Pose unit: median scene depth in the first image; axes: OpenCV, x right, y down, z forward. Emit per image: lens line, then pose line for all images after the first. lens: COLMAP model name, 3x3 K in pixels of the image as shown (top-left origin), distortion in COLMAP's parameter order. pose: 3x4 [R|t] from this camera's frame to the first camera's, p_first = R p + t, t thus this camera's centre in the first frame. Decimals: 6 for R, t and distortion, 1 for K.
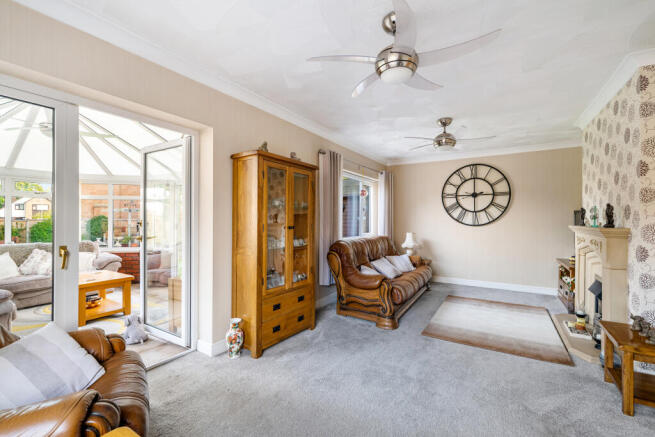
lens RADIAL K [[279.9, 0, 331.2], [0, 279.9, 218.0], [0, 0, 1]] dist [-0.010246, 0.000203]
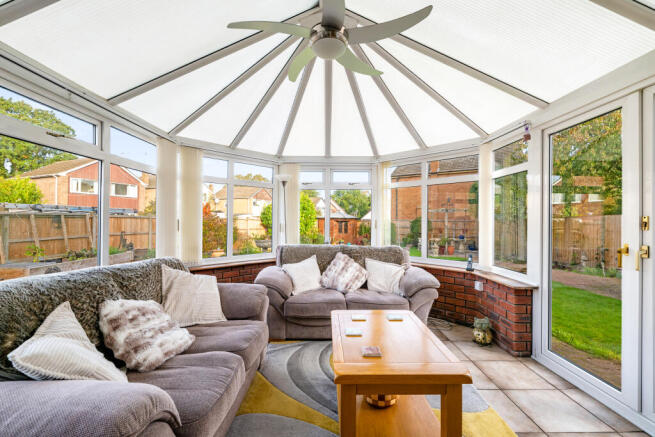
lens RADIAL K [[279.9, 0, 328.8], [0, 279.9, 218.7], [0, 0, 1]] dist [-0.010246, 0.000203]
pose [[0.522349, -0.002594, -0.852728, -0.389764], [-0.003281, 0.999982, -0.005052, 0.020512], [0.852726, 0.005437, 0.522331, 0.516586]]
